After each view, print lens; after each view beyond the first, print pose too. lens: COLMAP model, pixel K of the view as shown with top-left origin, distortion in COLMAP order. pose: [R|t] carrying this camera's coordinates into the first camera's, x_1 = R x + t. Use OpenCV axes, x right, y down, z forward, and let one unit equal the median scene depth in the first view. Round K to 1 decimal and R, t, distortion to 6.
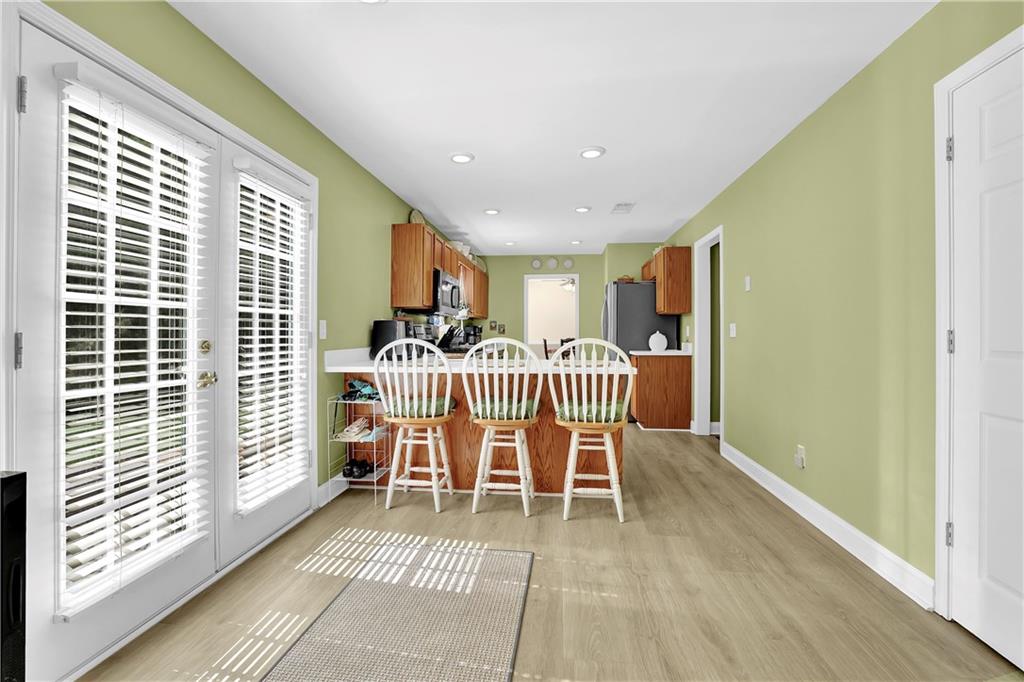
lens RADIAL K [[447.0, 0, 514.3], [0, 447.0, 338.8], [0, 0, 1]] dist [-0.025316, 0.003607]
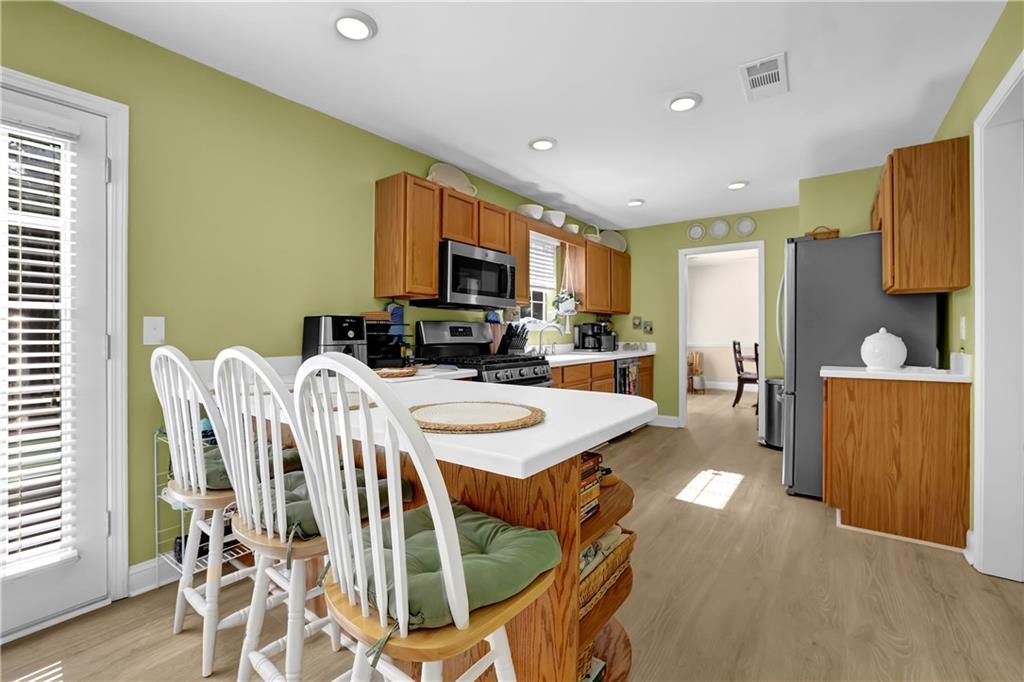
lens RADIAL K [[447.0, 0, 515.4], [0, 447.0, 335.3], [0, 0, 1]] dist [-0.025316, 0.003607]
pose [[0.867830, -0.000466, -0.496861, 0.212761], [-0.002503, 0.999983, -0.005310, -0.006035], [0.496855, 0.005851, 0.867814, 0.384656]]
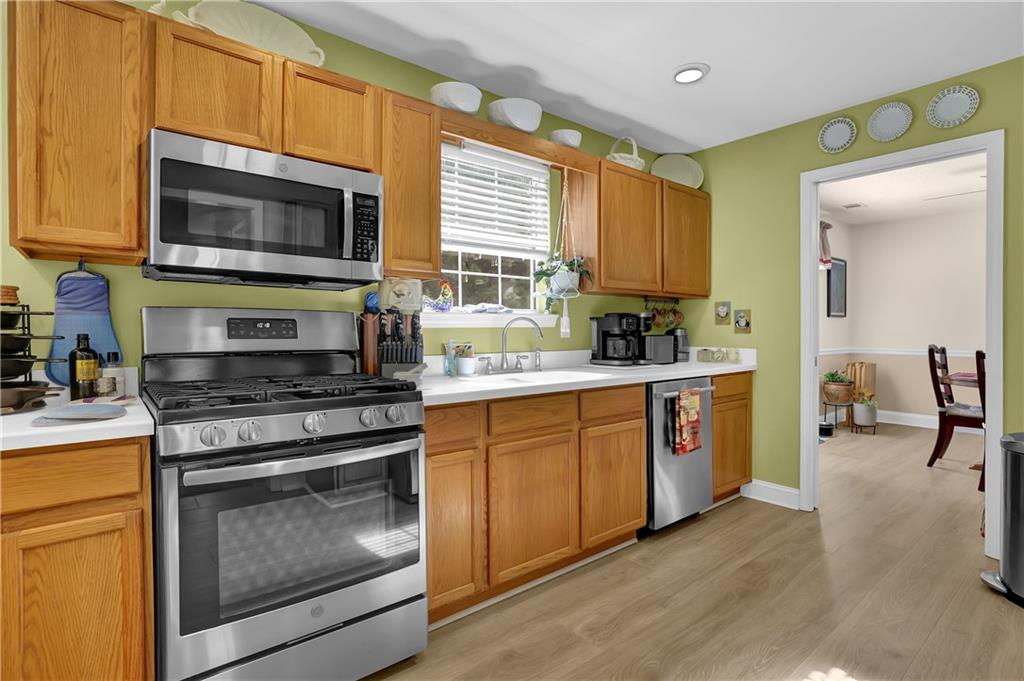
lens RADIAL K [[514.1, 0, 502.4], [0, 514.1, 333.2], [0, 0, 1]] dist [-0.003311, 0.003435]
pose [[0.712159, 0.003752, -0.702009, 0.210271], [-0.007589, 0.999968, -0.002355, -0.011549], [0.701978, 0.007005, 0.712165, 0.759455]]
